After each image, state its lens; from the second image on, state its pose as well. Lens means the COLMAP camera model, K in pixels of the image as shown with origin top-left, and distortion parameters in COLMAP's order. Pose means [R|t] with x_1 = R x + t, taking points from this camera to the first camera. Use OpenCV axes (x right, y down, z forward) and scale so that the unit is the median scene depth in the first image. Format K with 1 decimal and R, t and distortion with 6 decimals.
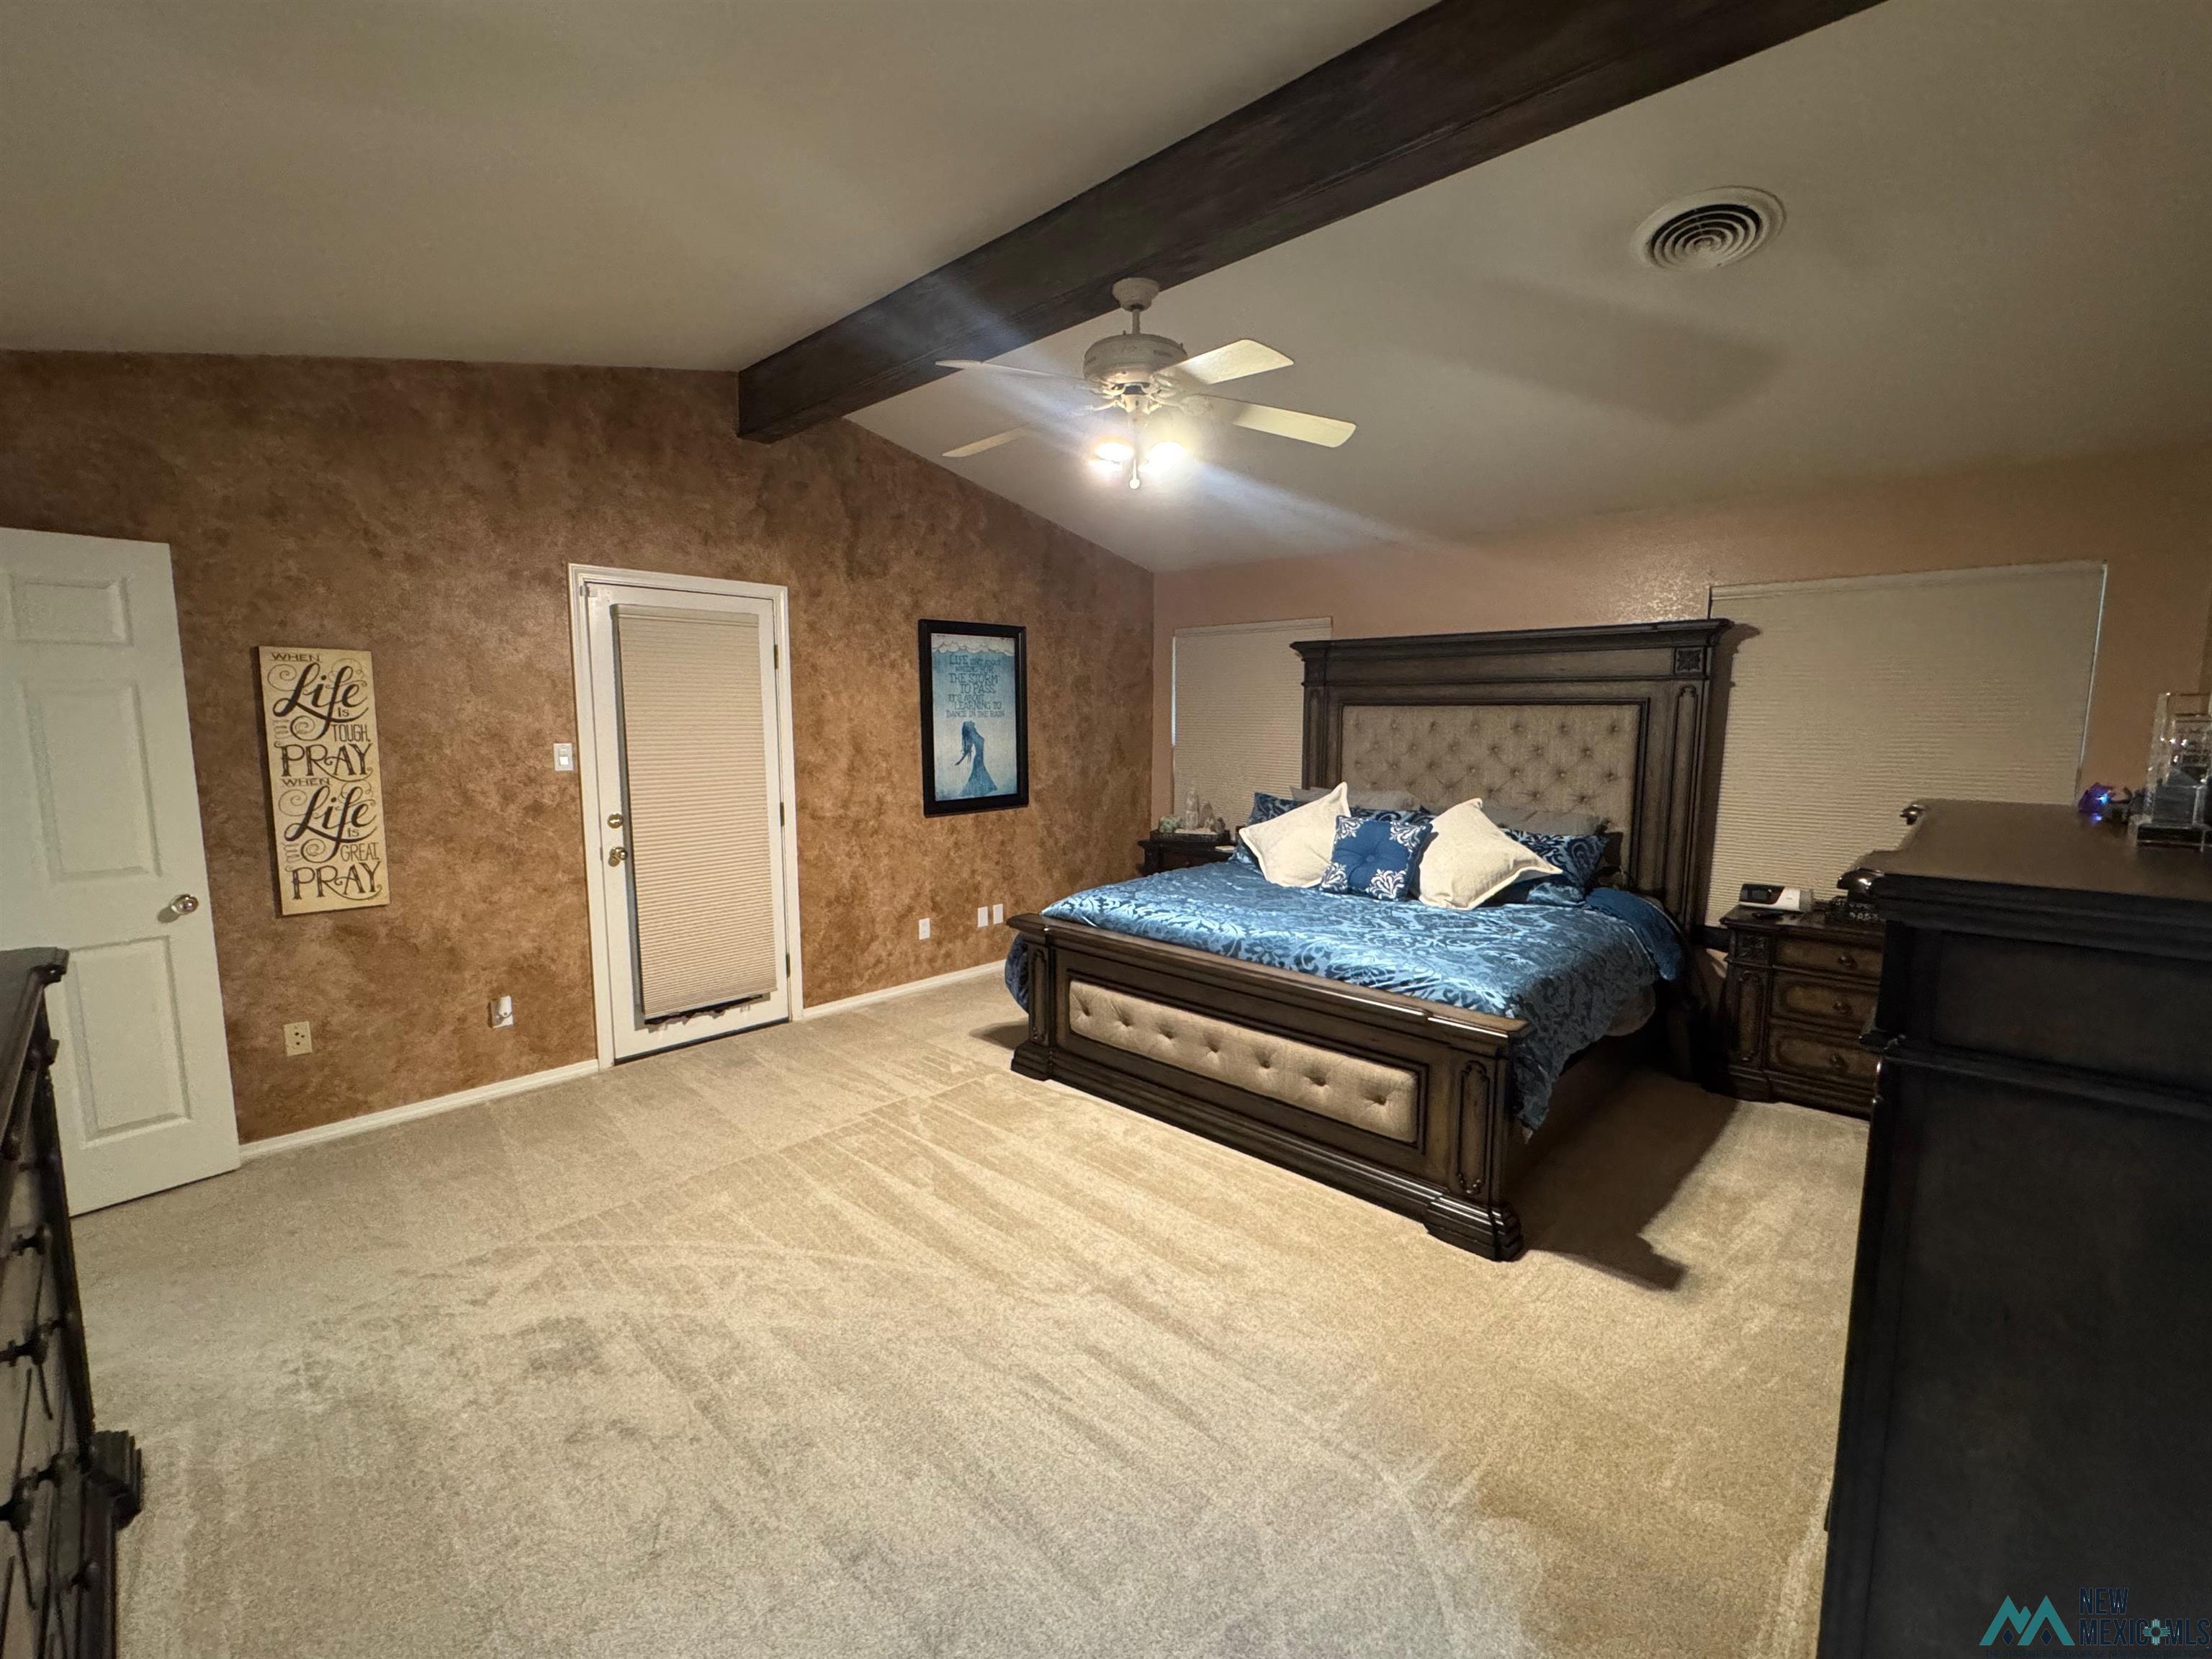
lens RADIAL K [[950.7, 0, 1114.4], [0, 950.7, 832.8], [0, 0, 1]] dist [0.019653, 0.000046]
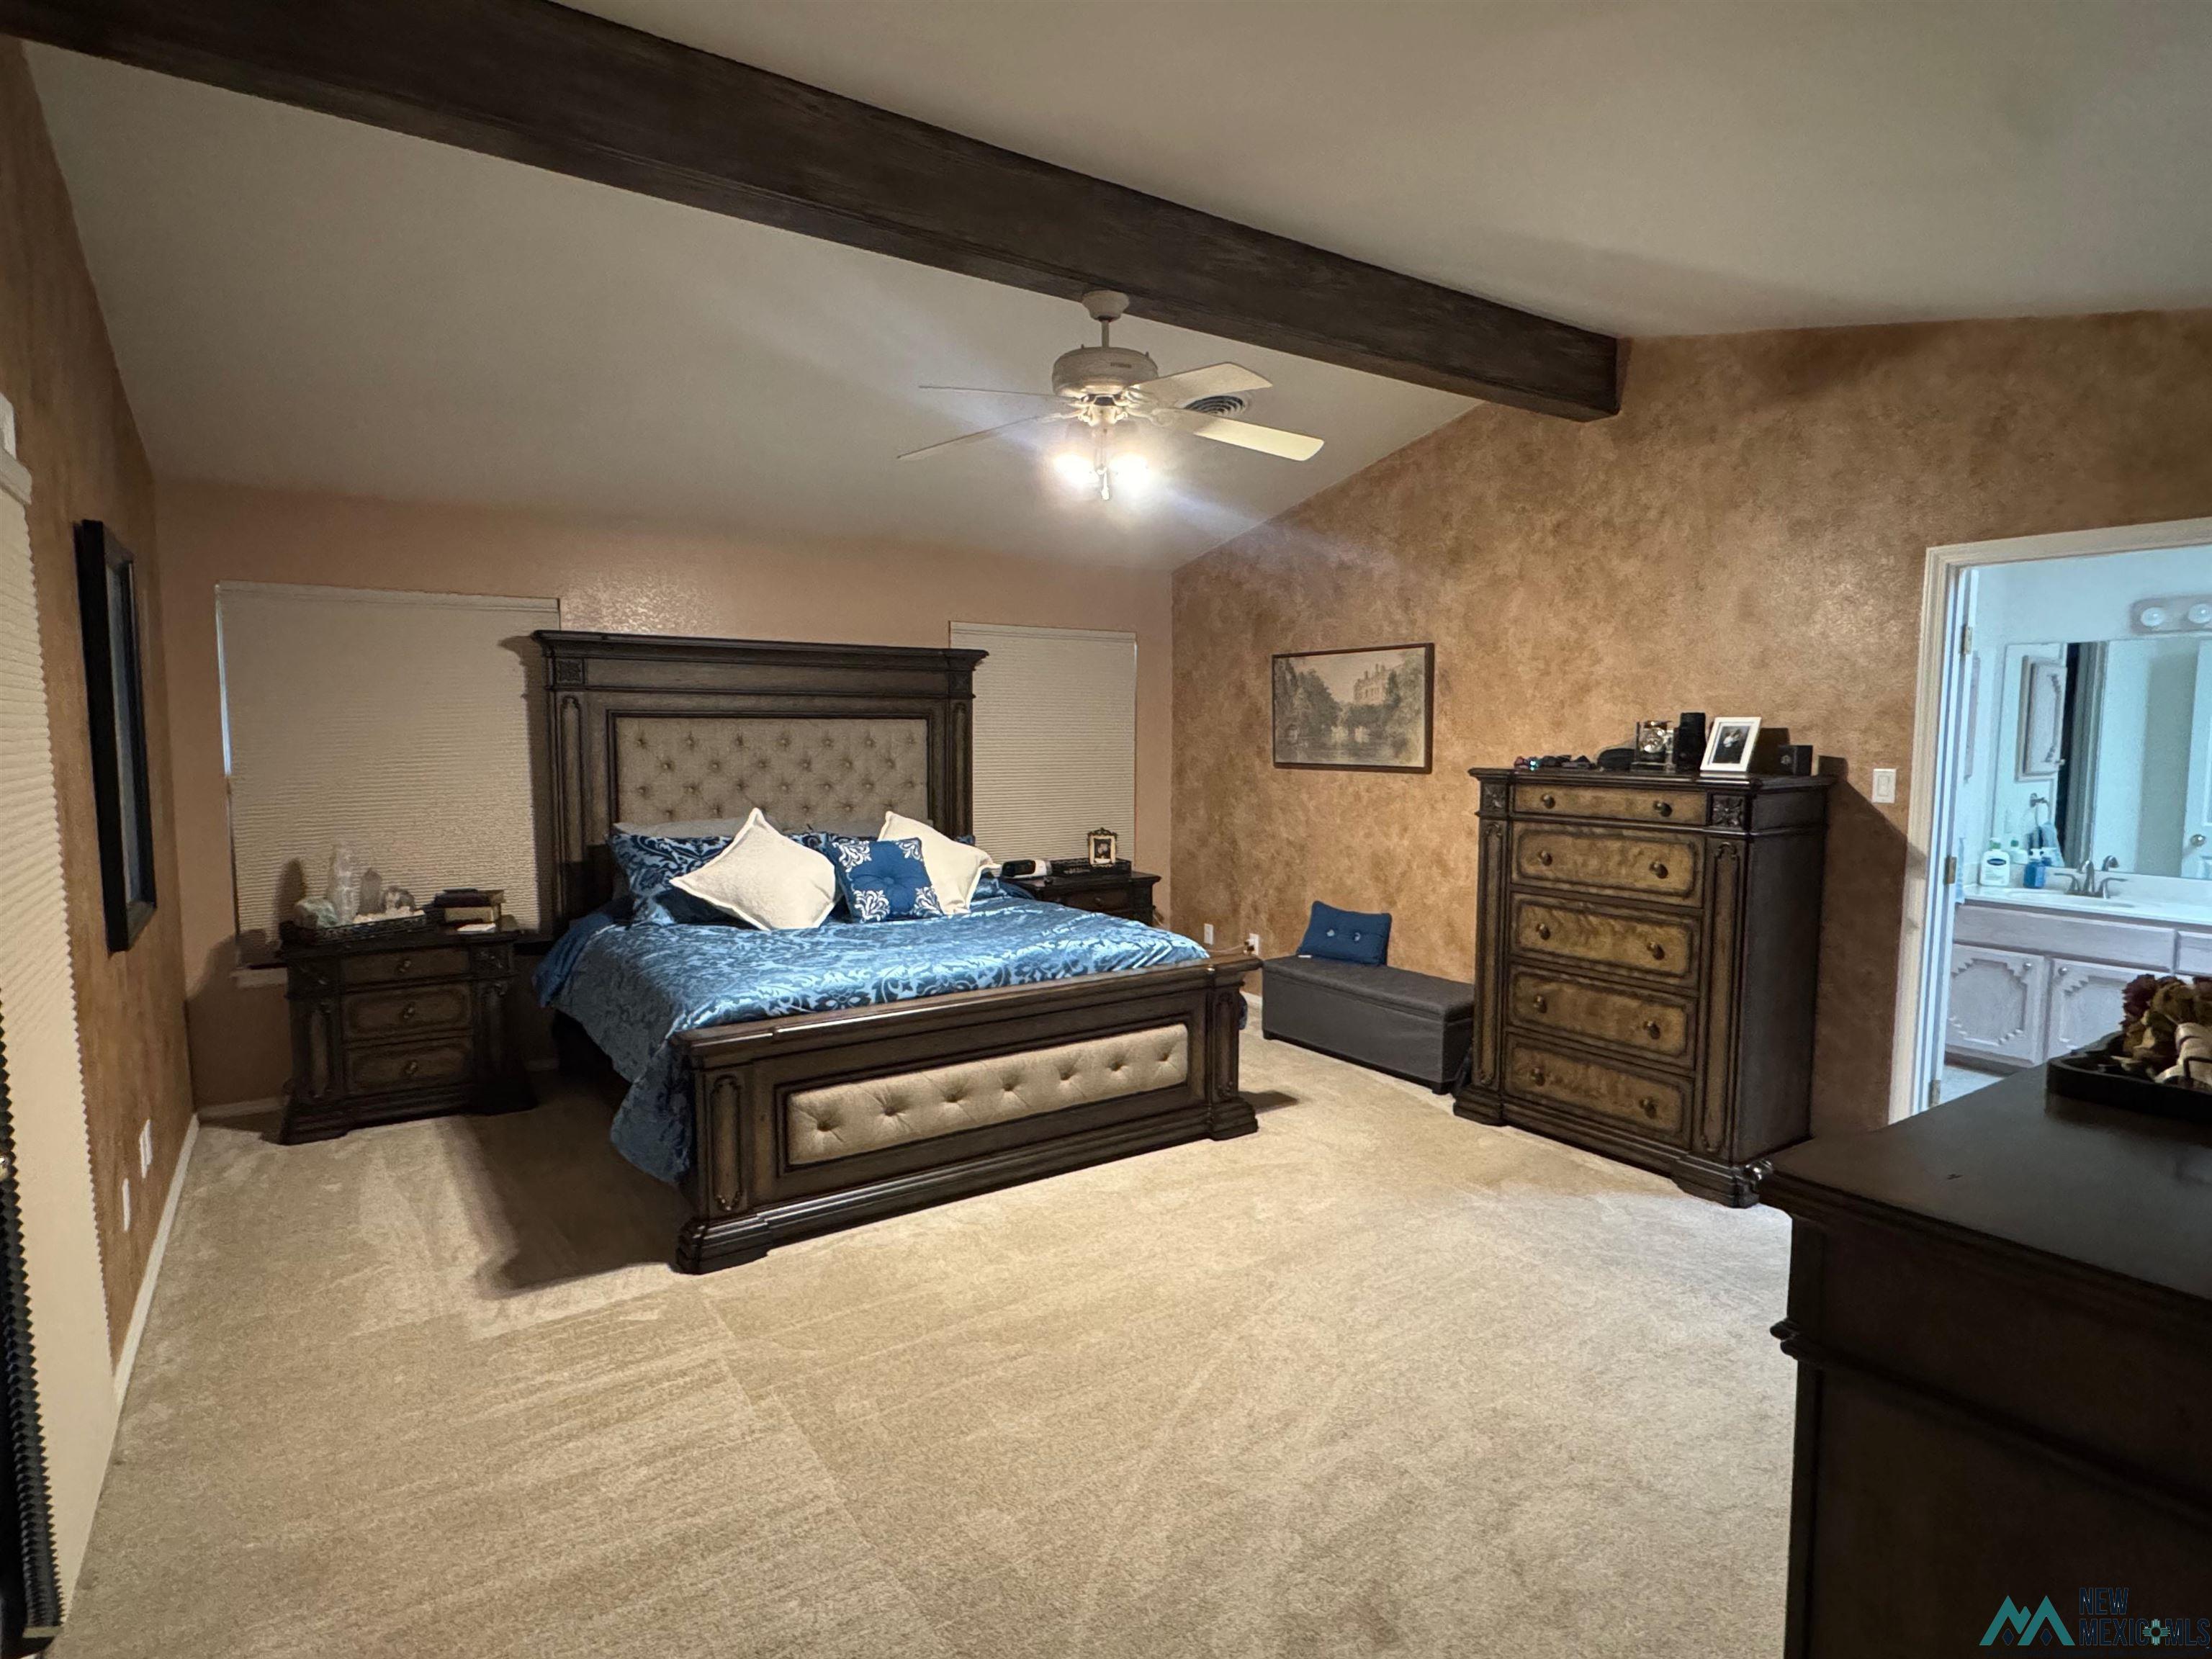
lens RADIAL K [[1161.9, 0, 1106.8], [0, 1161.9, 826.5], [0, 0, 1]] dist [0.001280, 0.001629]
pose [[0.207634, -0.082694, 0.974705, -0.922872], [0.118310, 0.991229, 0.058893, -0.077548], [-0.971026, 0.103089, 0.215596, 0.613727]]
